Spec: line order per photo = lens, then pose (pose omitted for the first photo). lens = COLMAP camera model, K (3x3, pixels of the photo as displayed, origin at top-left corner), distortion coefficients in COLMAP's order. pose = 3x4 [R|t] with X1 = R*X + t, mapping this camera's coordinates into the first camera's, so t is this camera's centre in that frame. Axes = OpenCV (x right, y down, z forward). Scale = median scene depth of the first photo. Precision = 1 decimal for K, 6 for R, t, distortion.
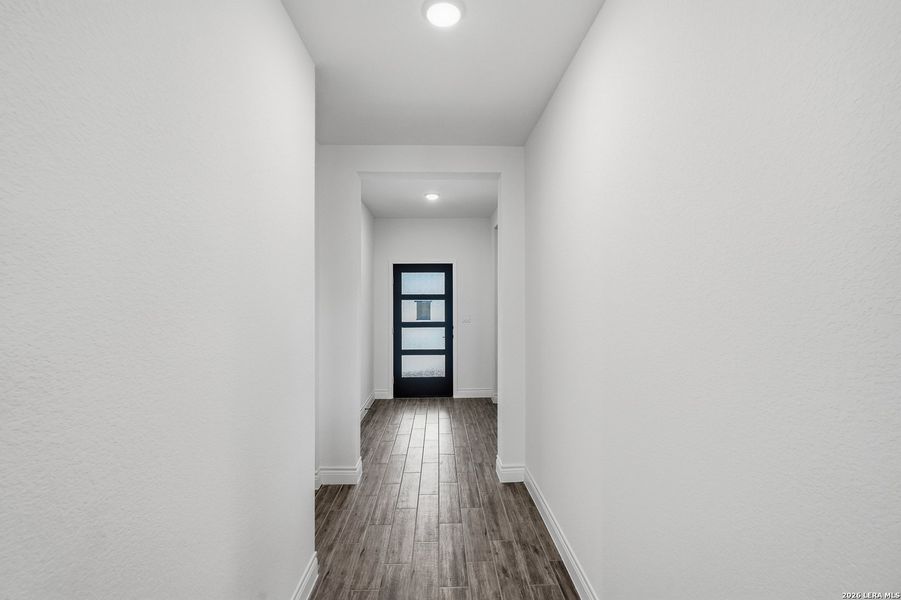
lens RADIAL K [[406.3, 0, 448.9], [0, 406.3, 297.6], [0, 0, 1]] dist [-0.011597, 0.003737]
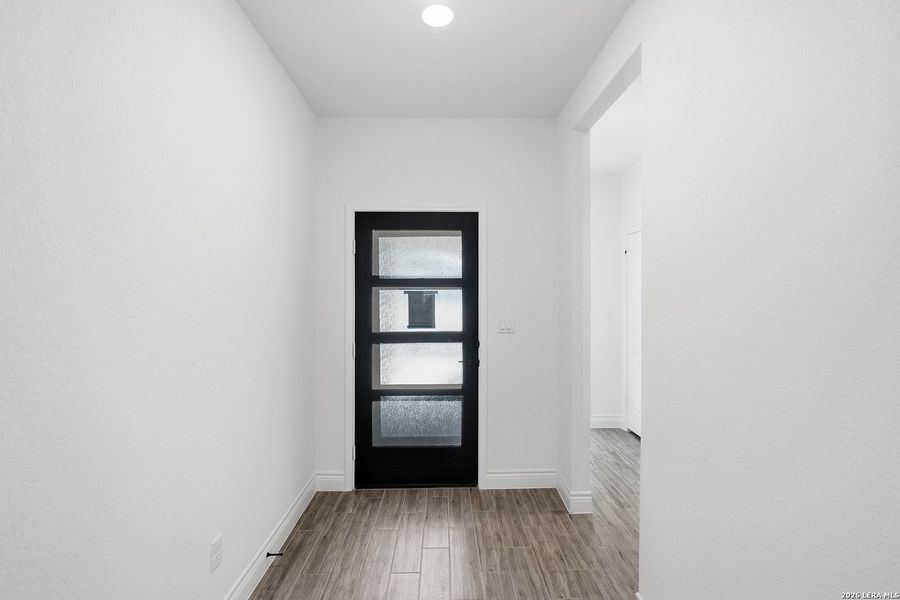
lens RADIAL K [[405.8, 0, 448.4], [0, 405.8, 297.6], [0, 0, 1]] dist [-0.011597, 0.003737]
pose [[0.999515, 0.008107, -0.030060, -0.012409], [-0.007179, 0.999498, 0.030859, 0.002052], [0.030295, -0.030628, 0.999072, 0.510651]]
